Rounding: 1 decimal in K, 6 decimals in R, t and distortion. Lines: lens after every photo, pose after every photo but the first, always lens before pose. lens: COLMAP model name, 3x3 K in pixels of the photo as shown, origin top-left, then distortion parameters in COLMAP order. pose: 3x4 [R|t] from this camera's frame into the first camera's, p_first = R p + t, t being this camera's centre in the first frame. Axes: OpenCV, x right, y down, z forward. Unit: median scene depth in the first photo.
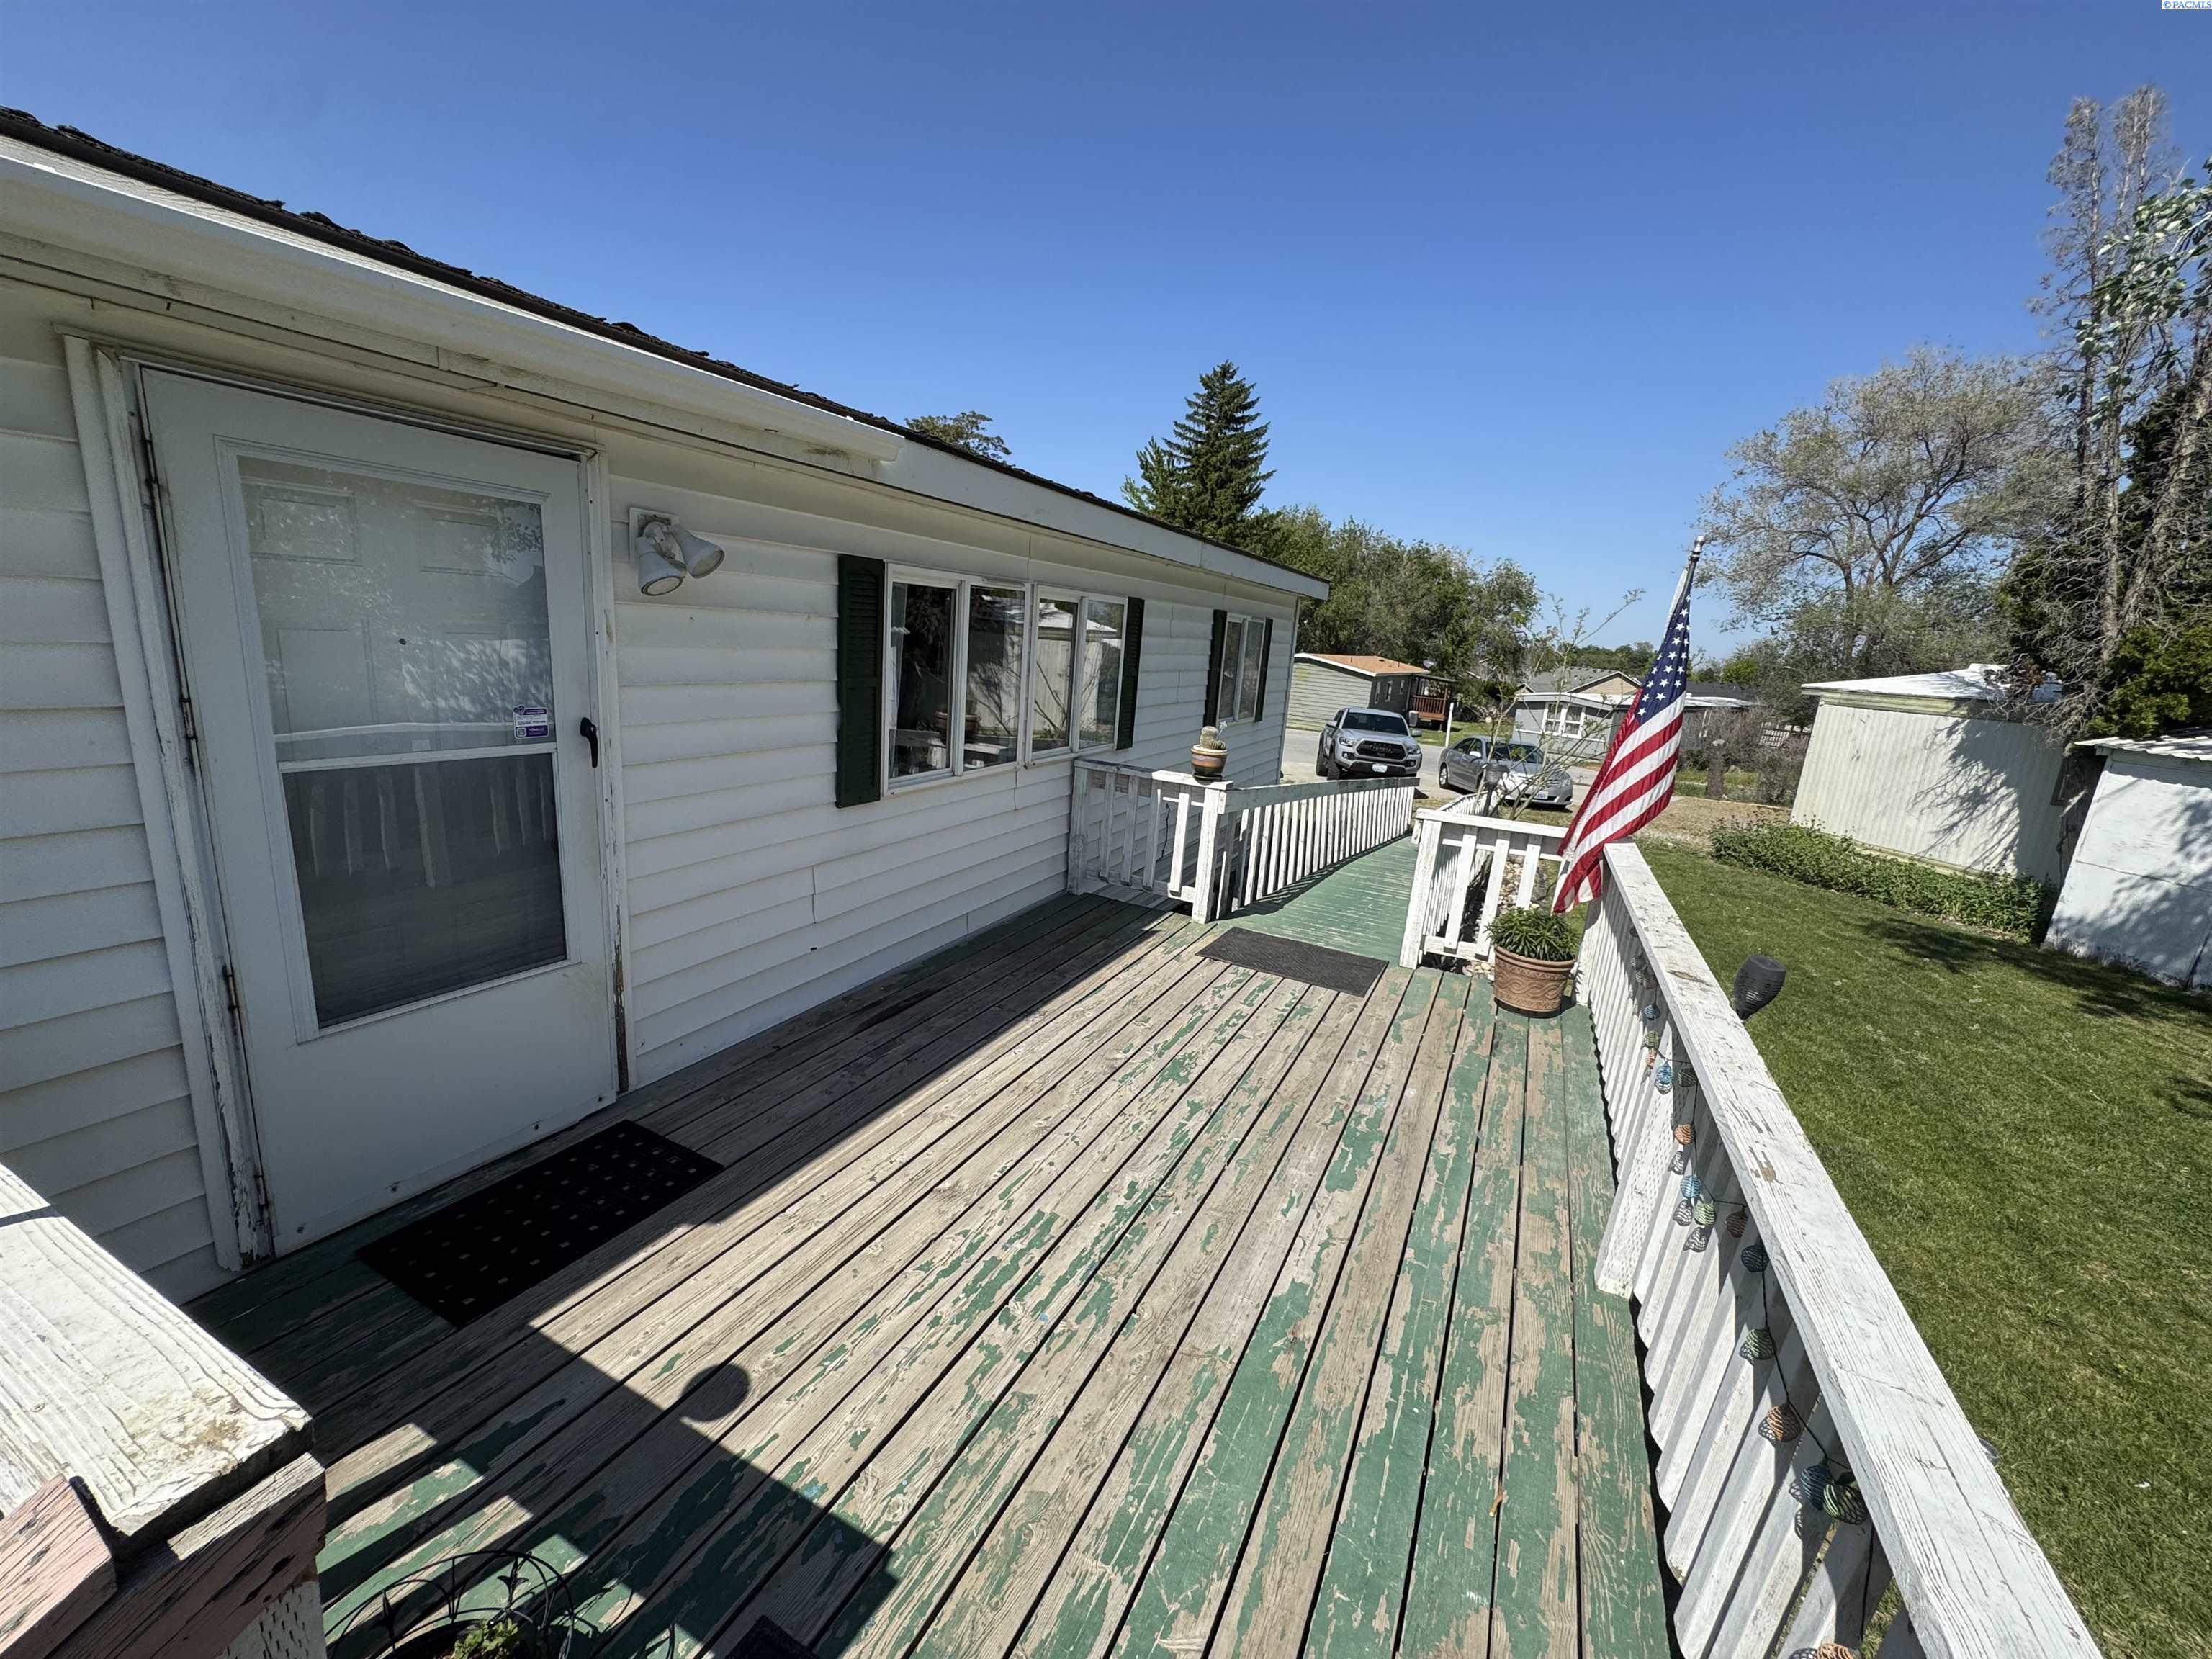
lens RADIAL K [[887.3, 0, 1105.0], [0, 887.3, 834.5], [0, 0, 1]] dist [-0.001647, -0.000108]
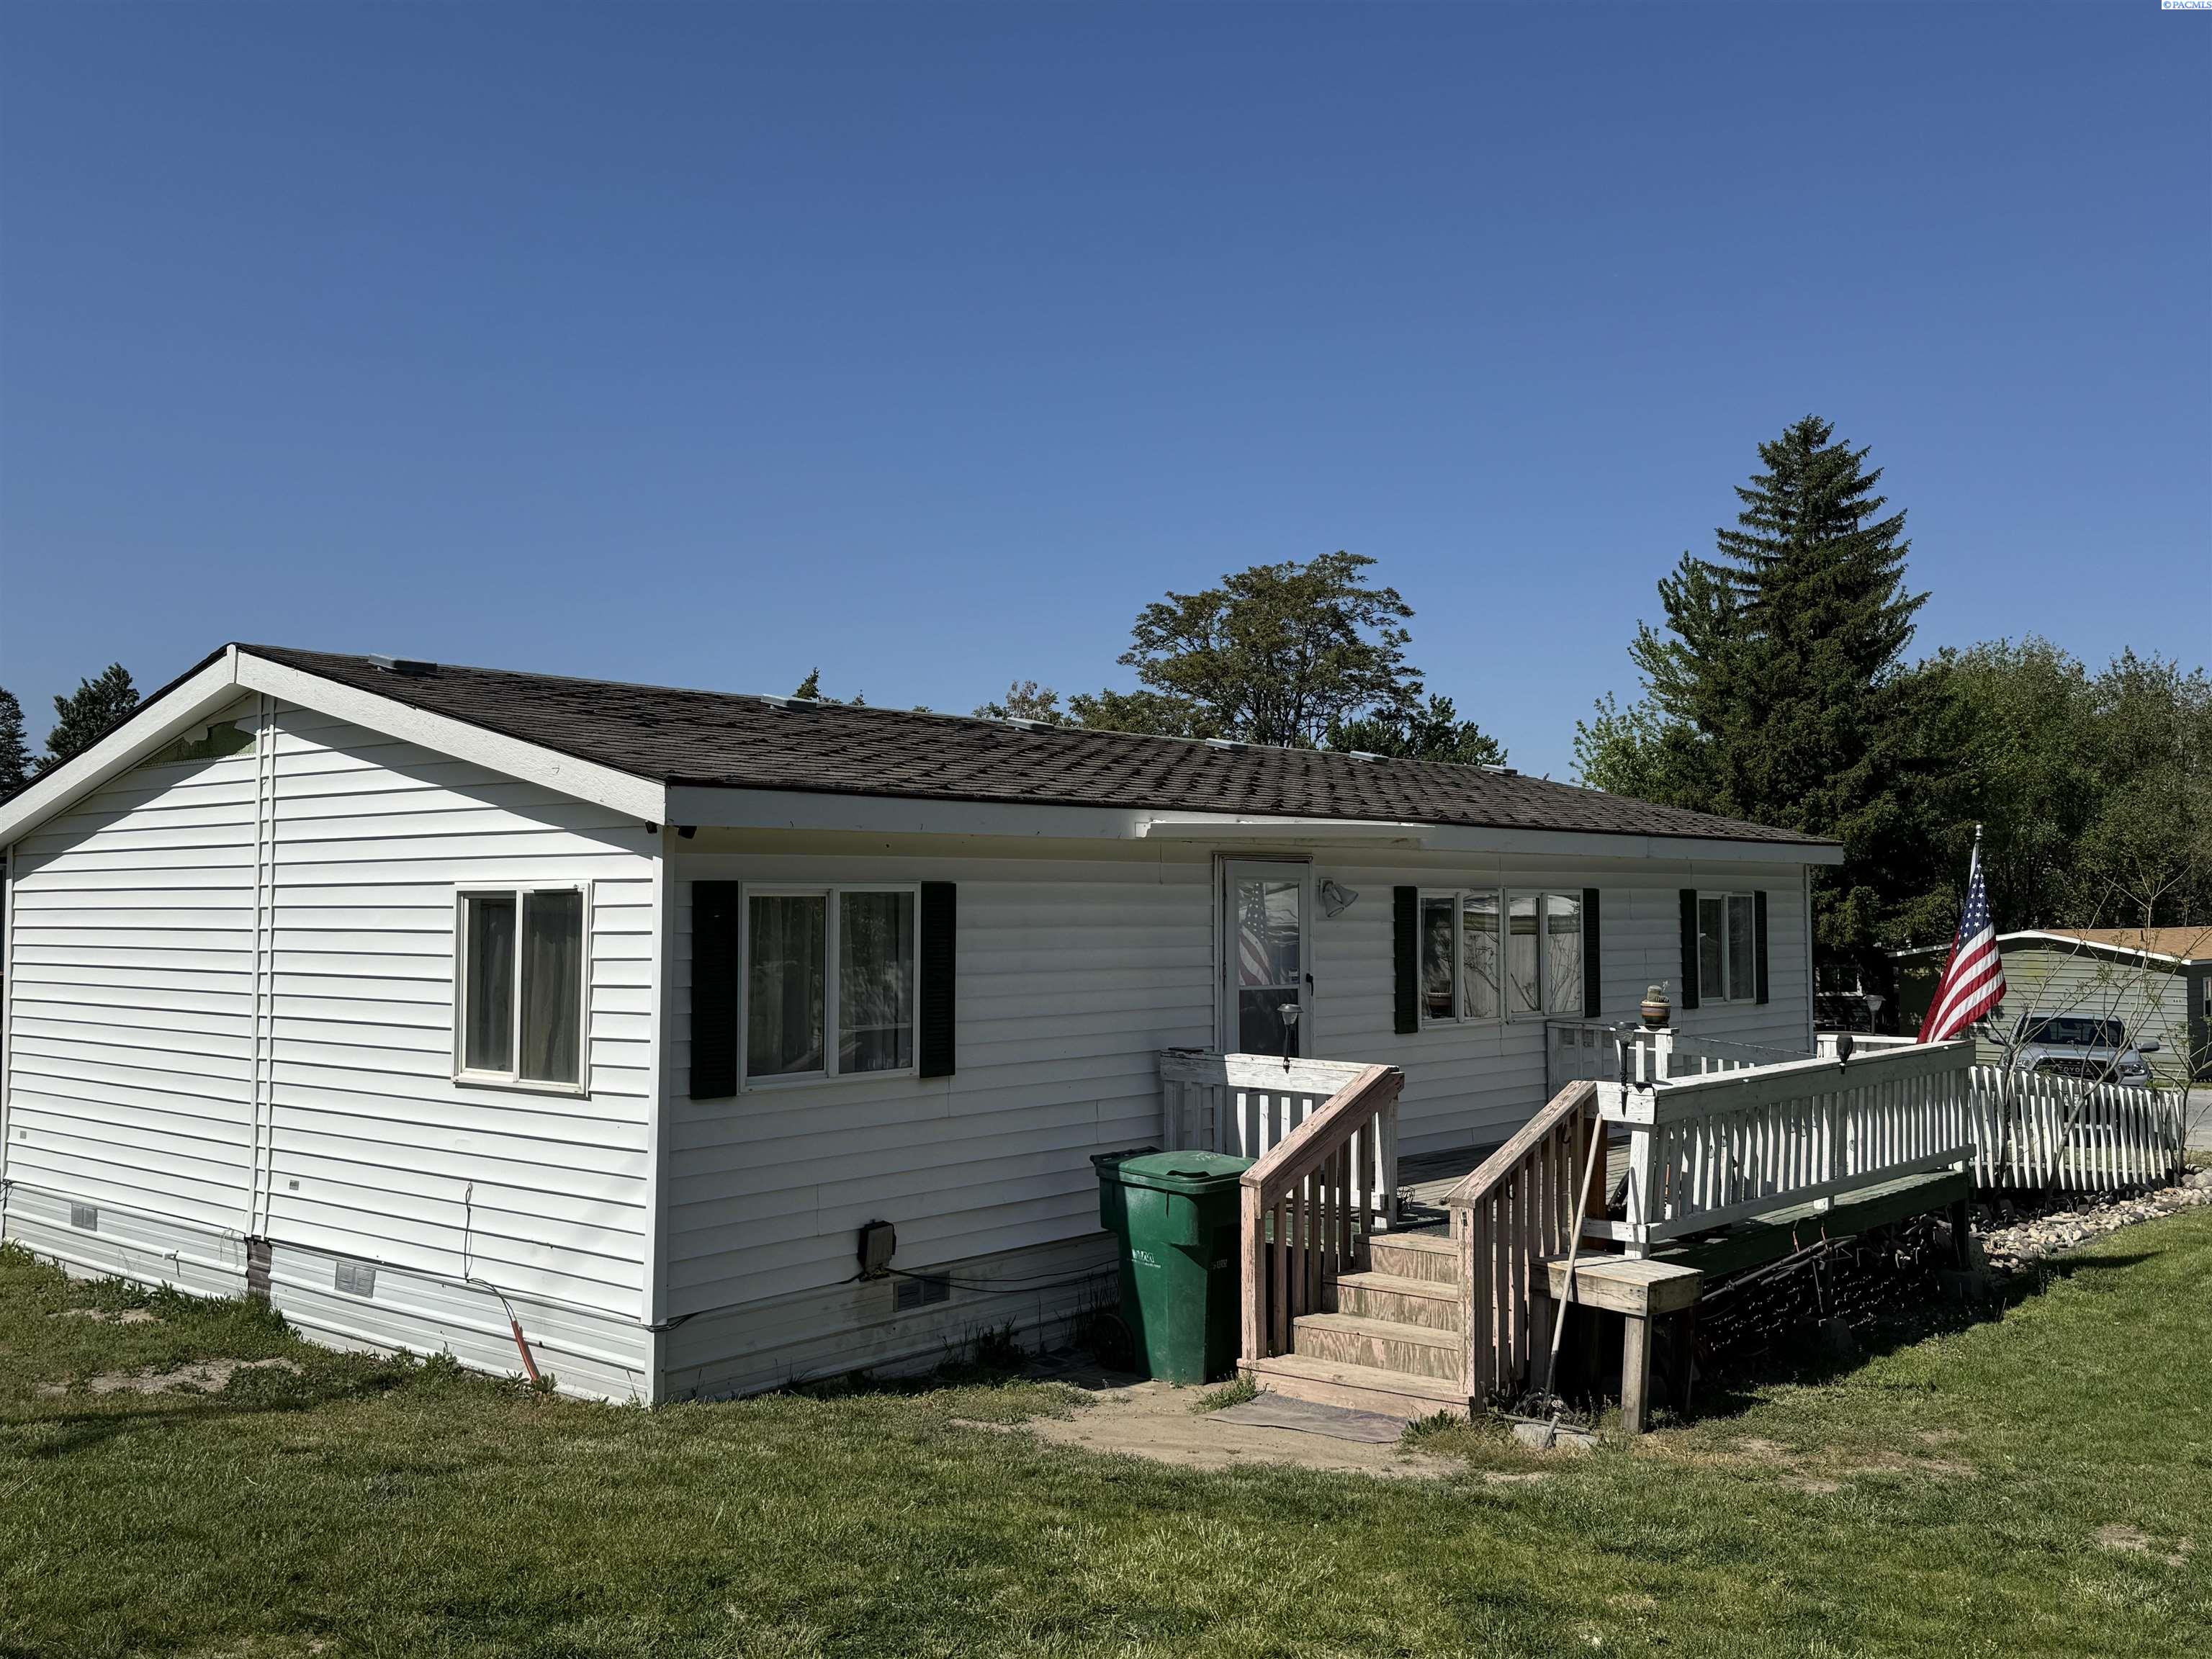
lens RADIAL K [[1926.1, 0, 1095.0], [0, 1926.1, 828.7], [0, 0, 1]] dist [0.053040, -0.010812]
pose [[0.961299, -0.084760, -0.262145, 0.008249], [0.008995, 0.960648, -0.277623, 0.036866], [0.275361, 0.264521, 0.924232, -0.159540]]
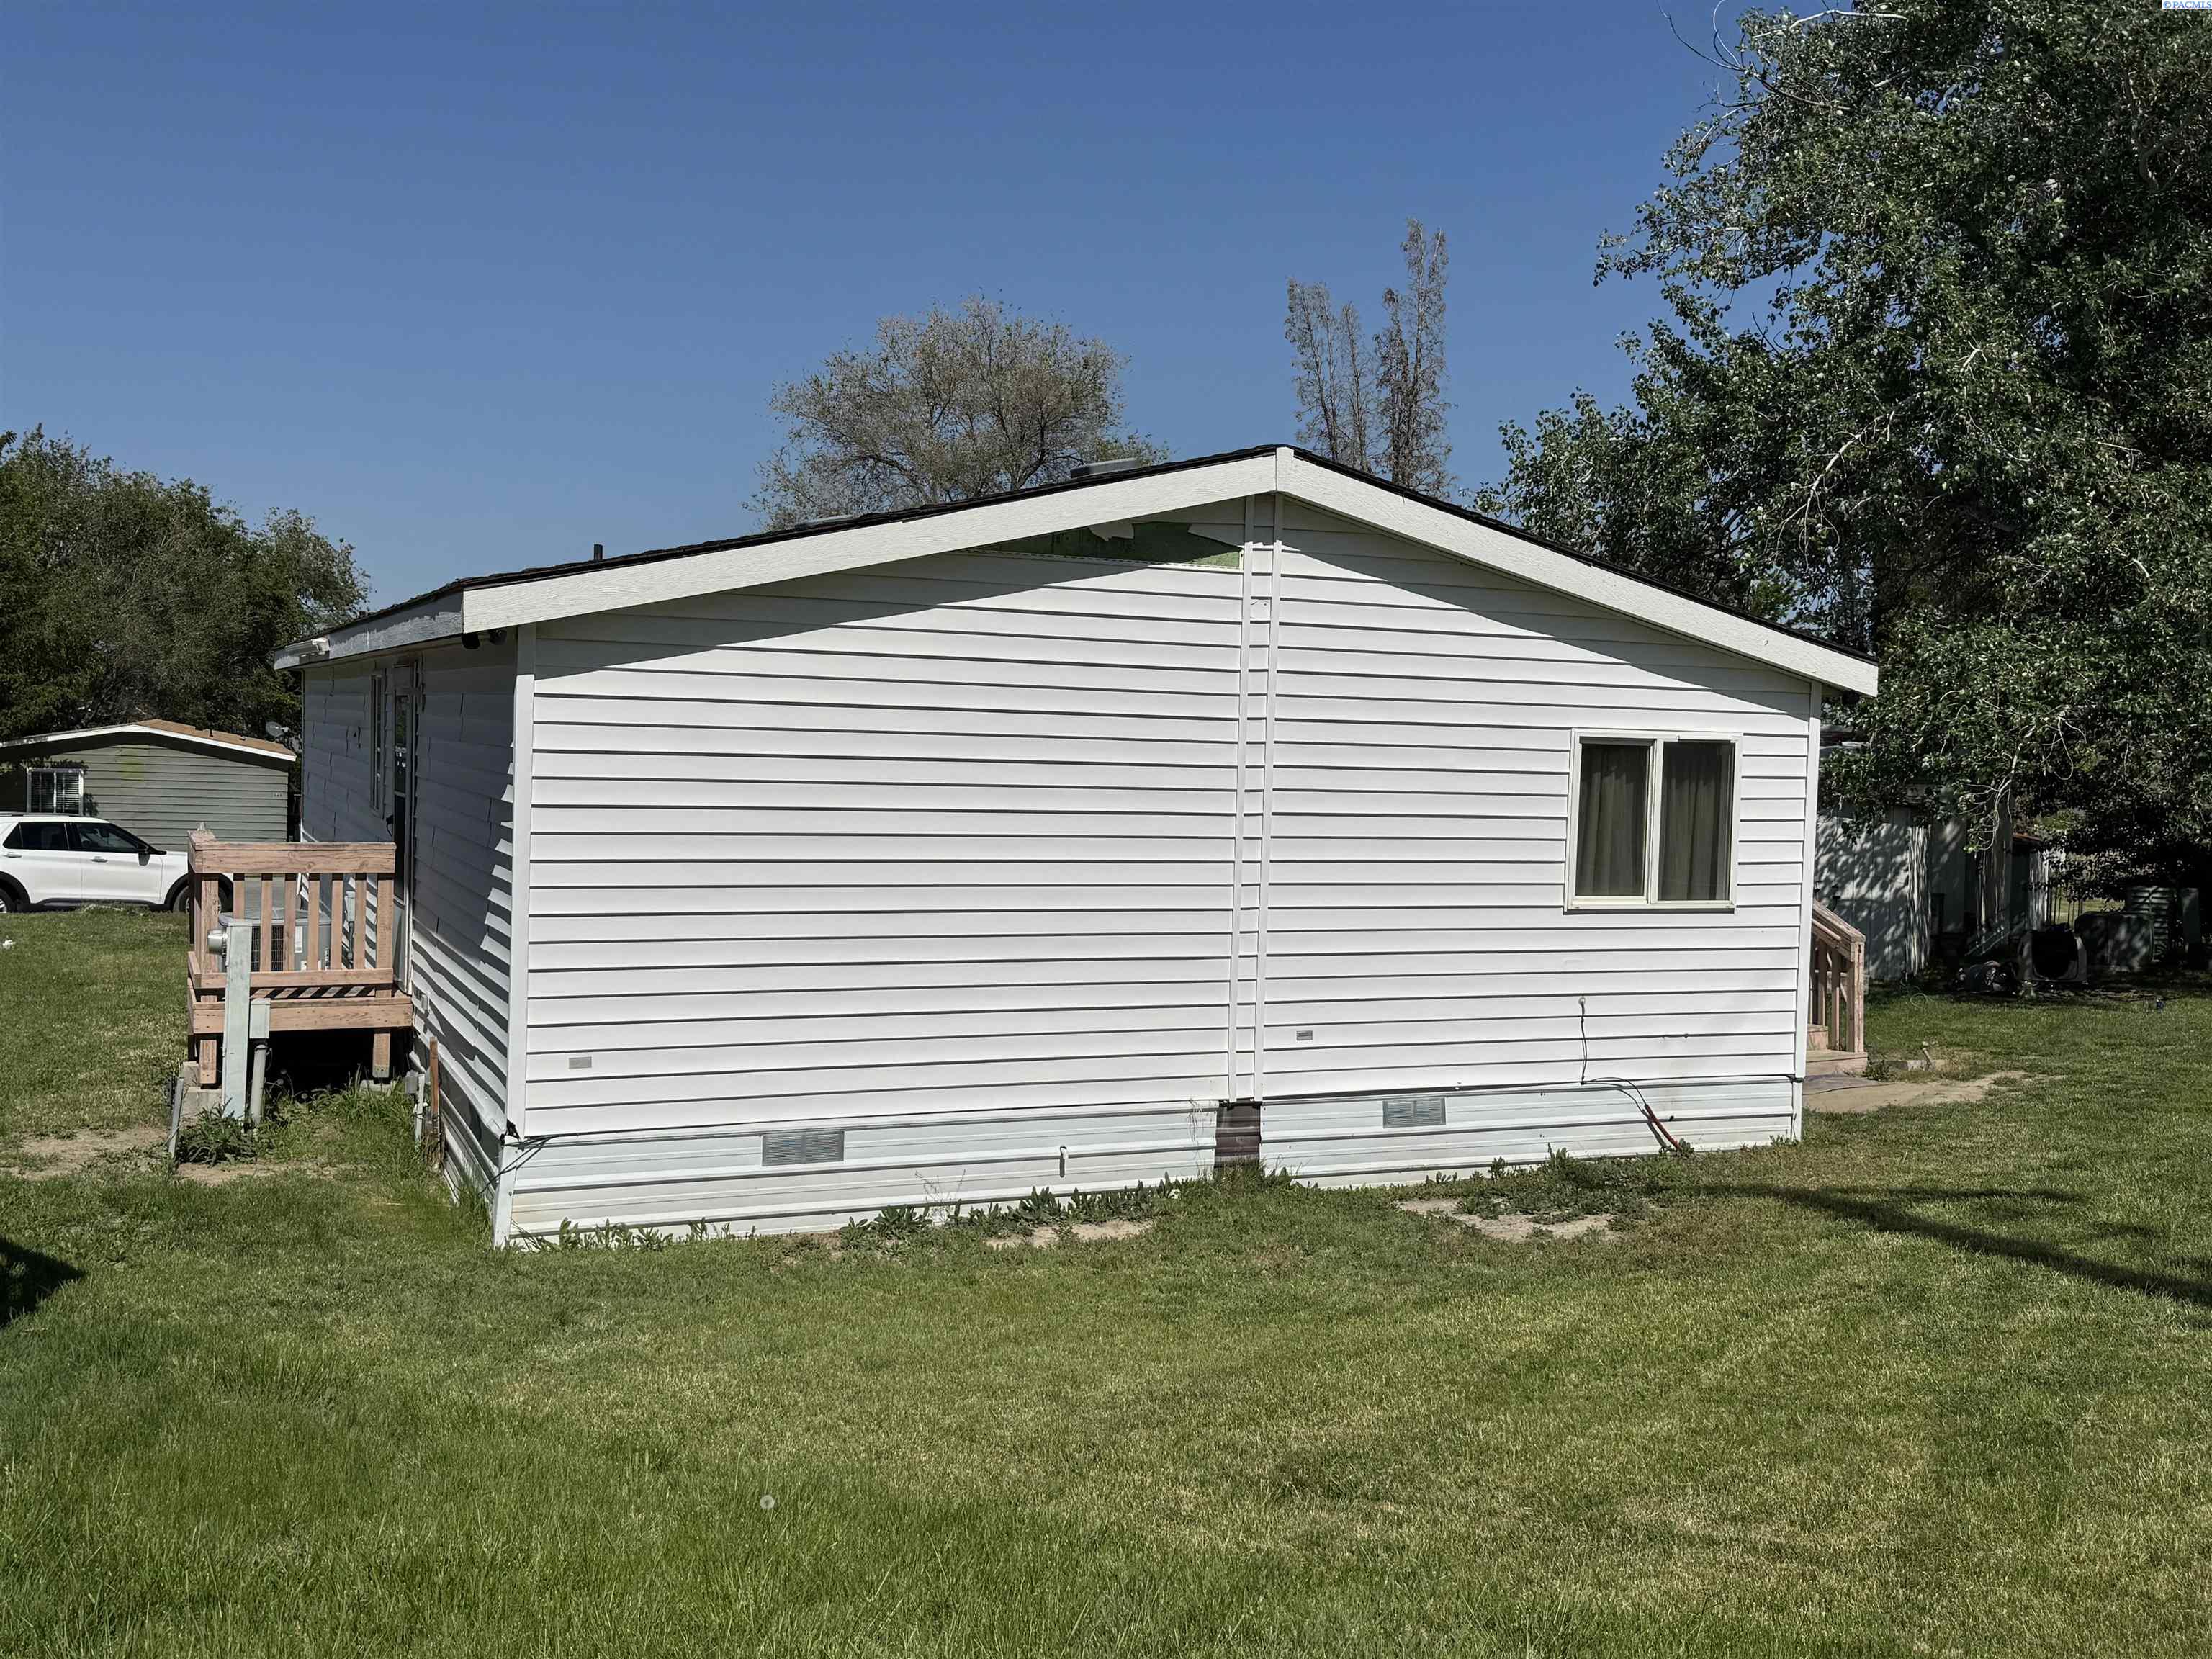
lens RADIAL K [[2101.4, 0, 1107.2], [0, 2101.4, 837.1], [0, 0, 1]] dist [0.238074, 0.000471]
pose [[0.638148, -0.090647, 0.764558, -0.268488], [0.189695, 0.980943, -0.042029, 0.004811], [-0.746178, 0.171854, 0.643183, -0.113894]]
